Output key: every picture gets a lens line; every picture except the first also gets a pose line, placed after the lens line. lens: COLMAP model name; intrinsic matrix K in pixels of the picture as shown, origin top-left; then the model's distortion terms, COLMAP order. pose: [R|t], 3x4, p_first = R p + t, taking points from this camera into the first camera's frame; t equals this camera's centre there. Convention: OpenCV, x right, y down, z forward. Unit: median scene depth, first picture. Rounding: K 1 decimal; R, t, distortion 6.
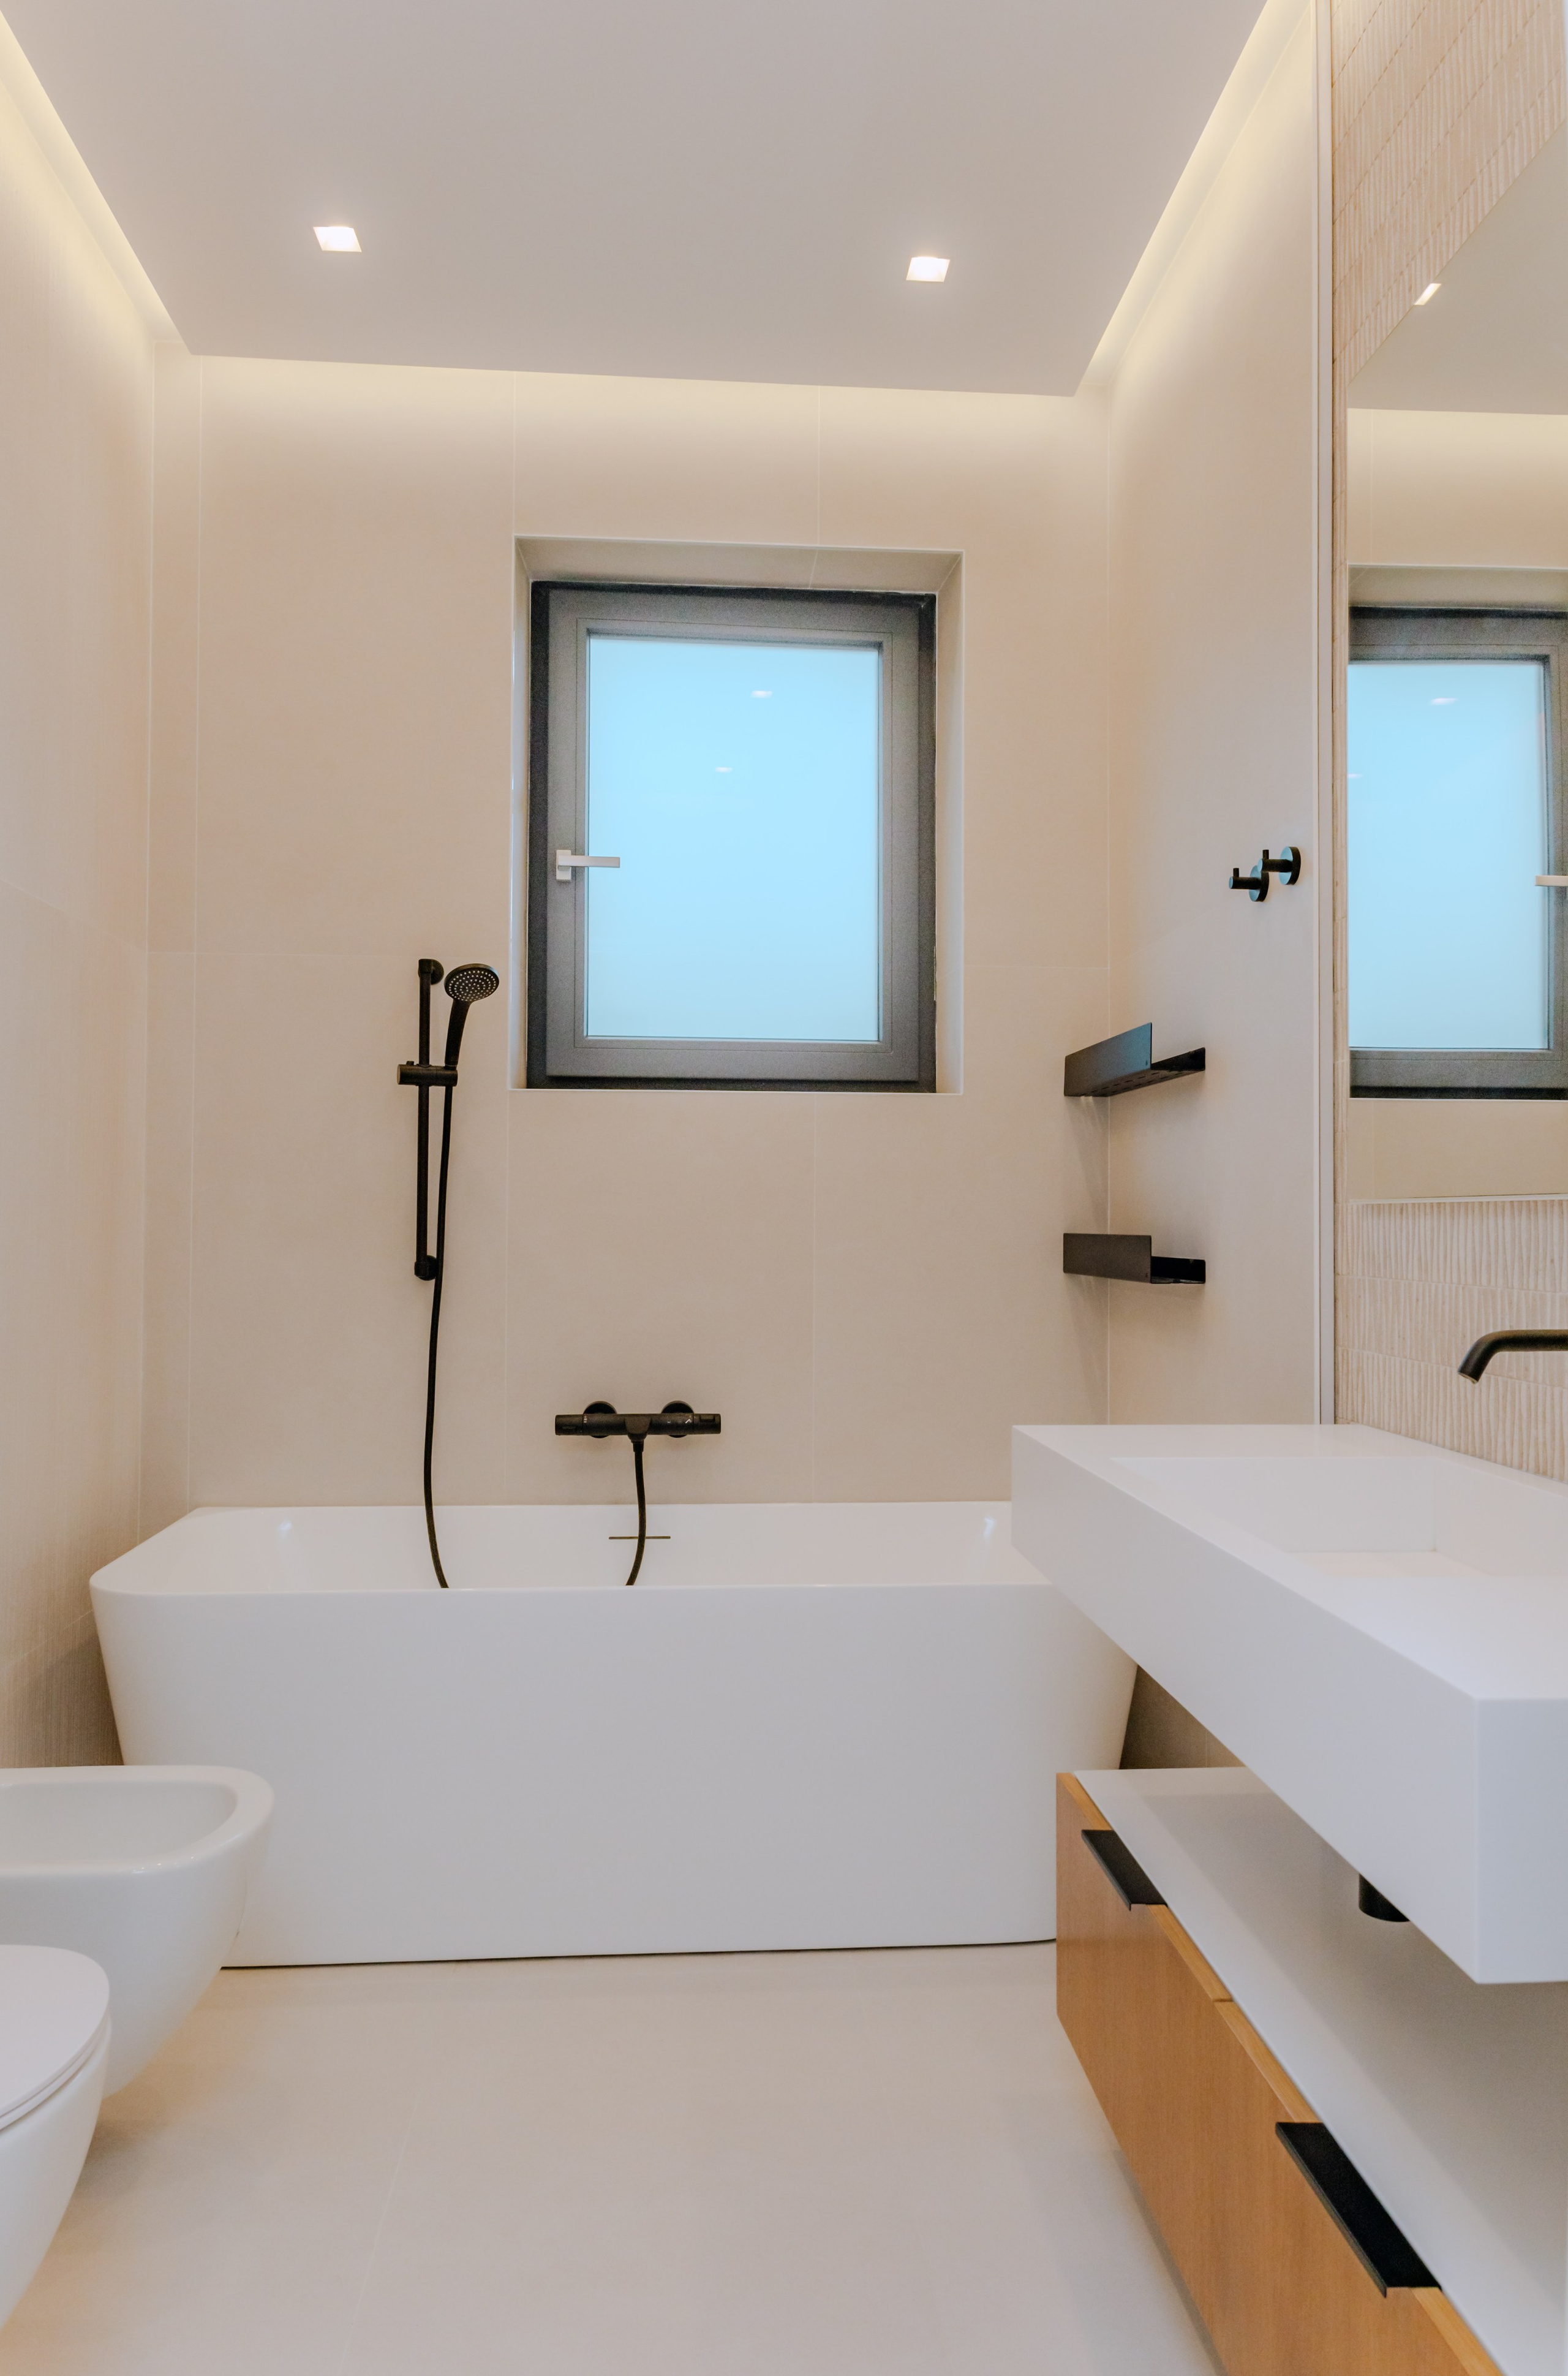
lens RADIAL K [[1633.2, 0, 782.4], [0, 1633.2, 1196.0], [0, 0, 1]] dist [-0.012299, 0.006726]
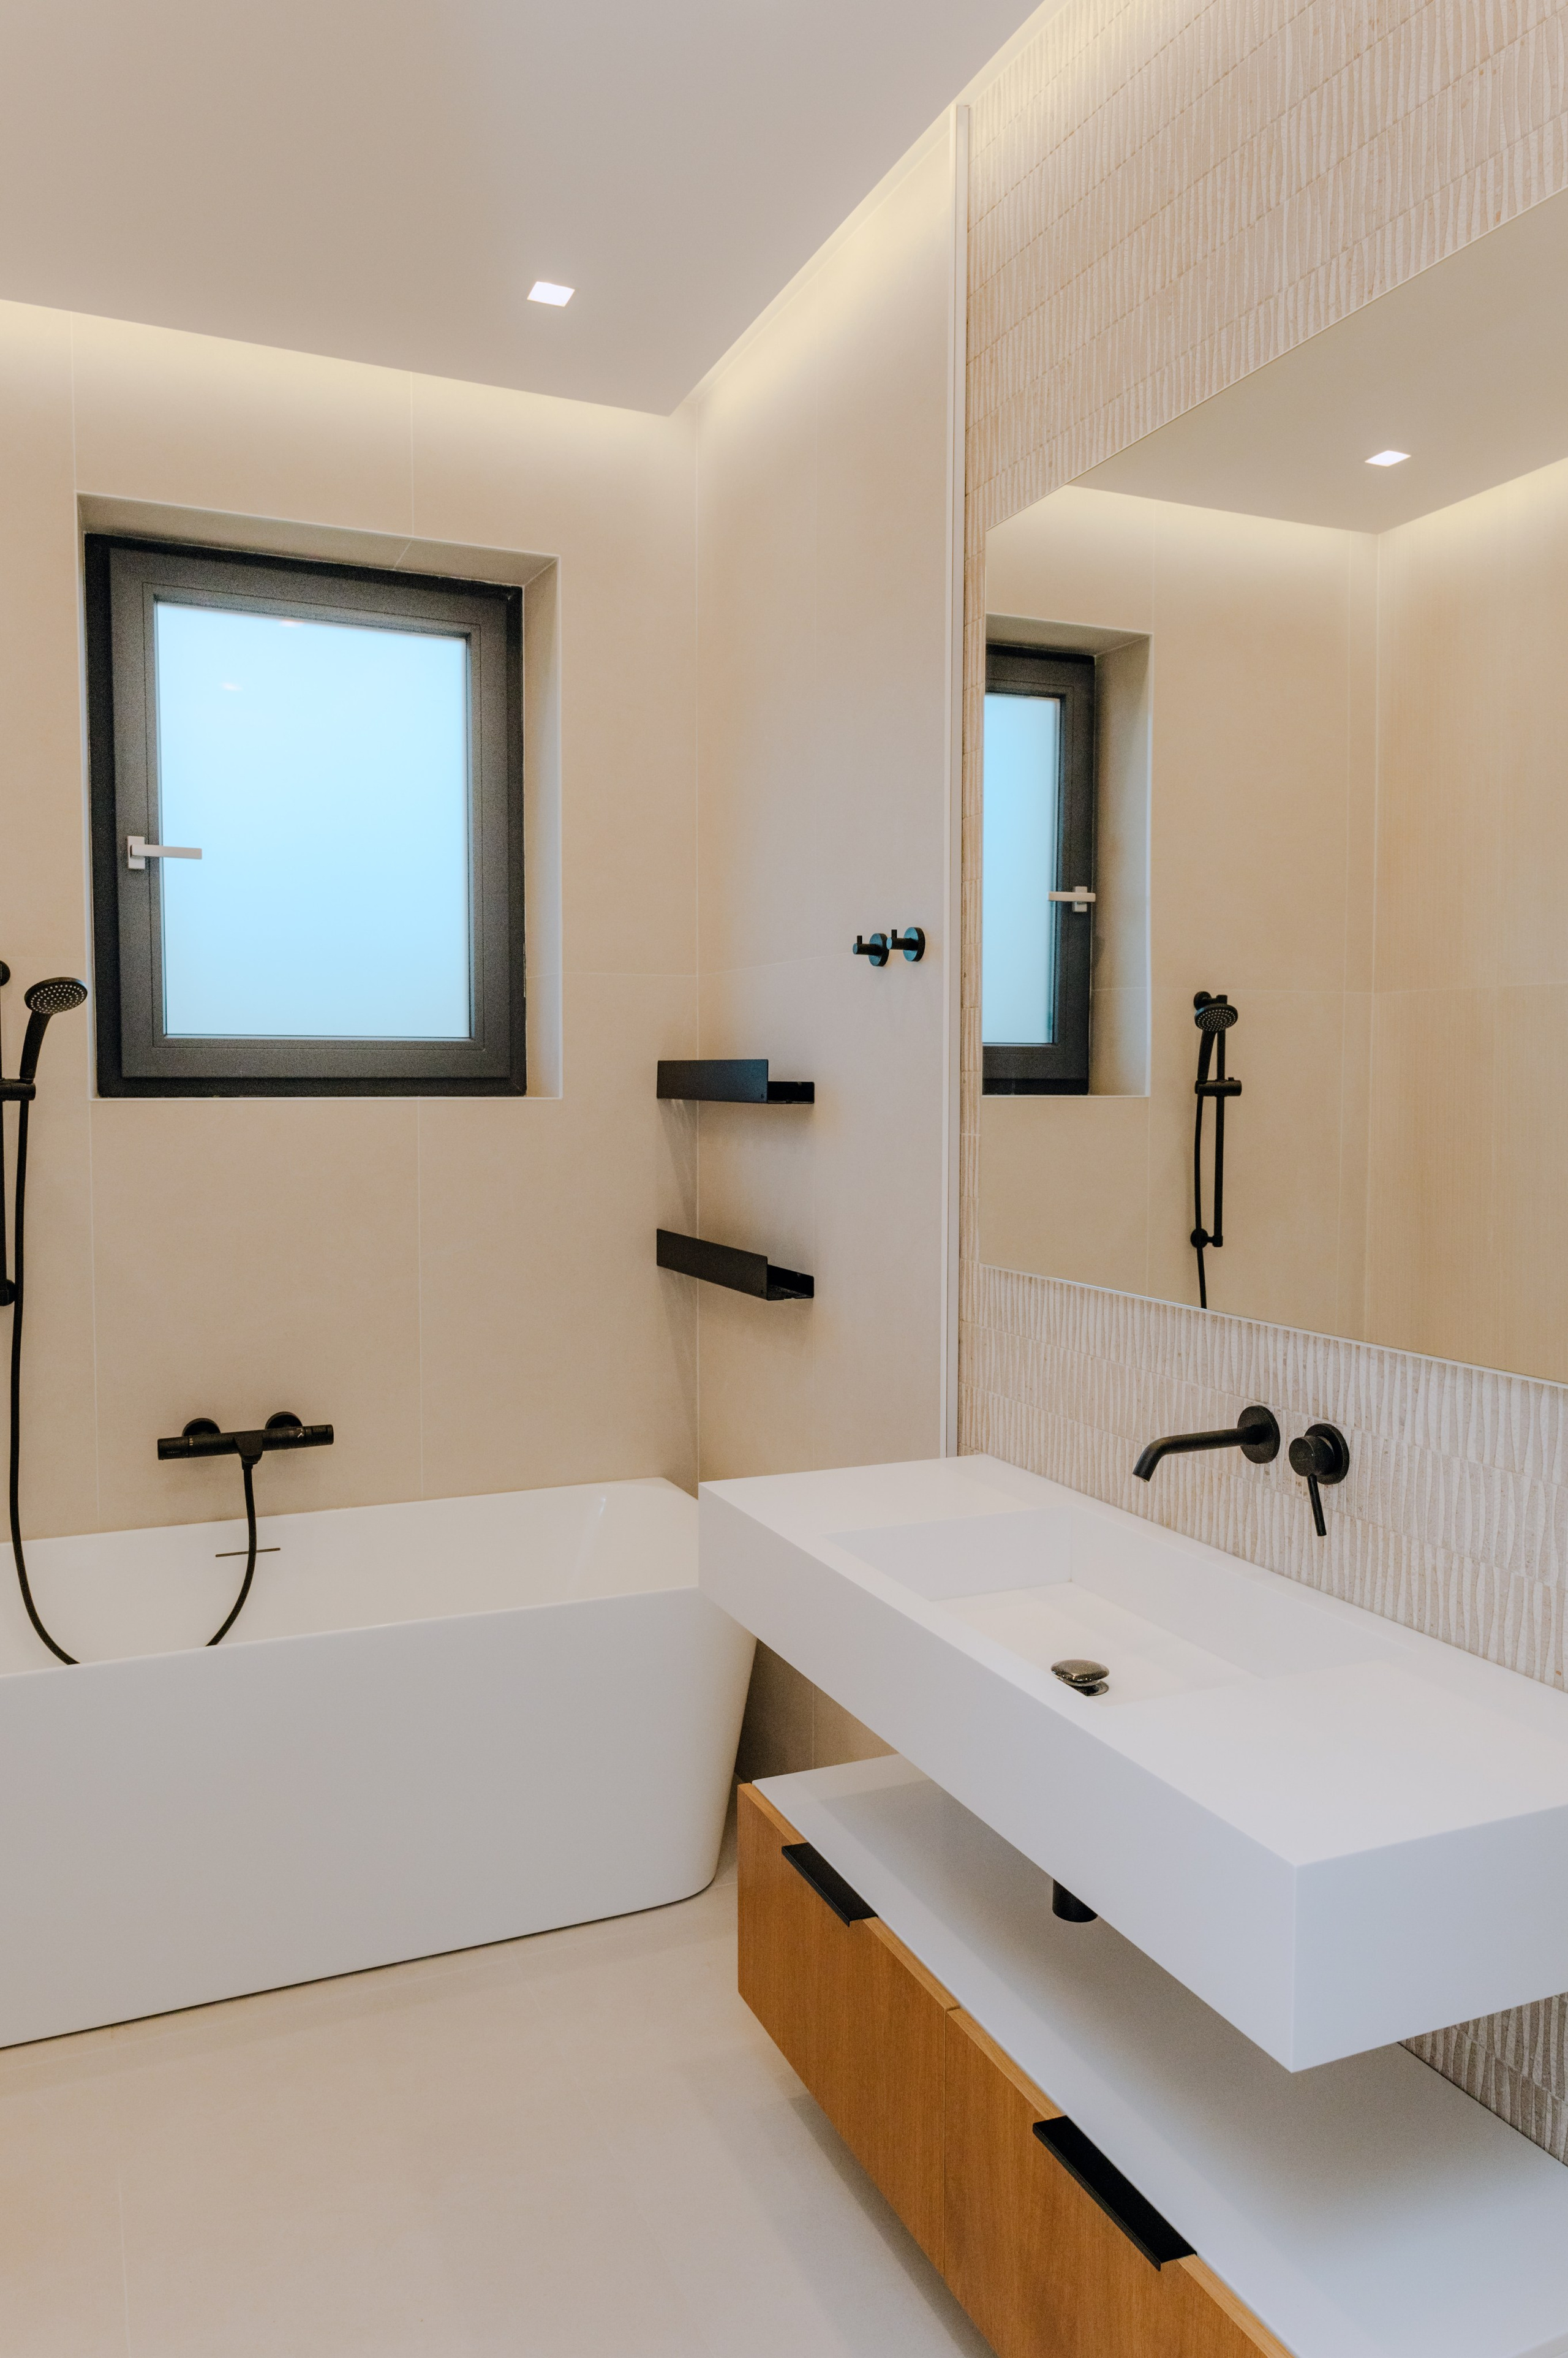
lens RADIAL K [[1620.9, 0, 761.1], [0, 1620.9, 1181.5], [0, 0, 1]] dist [-0.012299, 0.006726]
pose [[0.943916, -0.026473, 0.329123, -0.113031], [-0.001696, 0.996379, 0.085007, -0.100610], [-0.330181, -0.080797, 0.940453, -0.008947]]
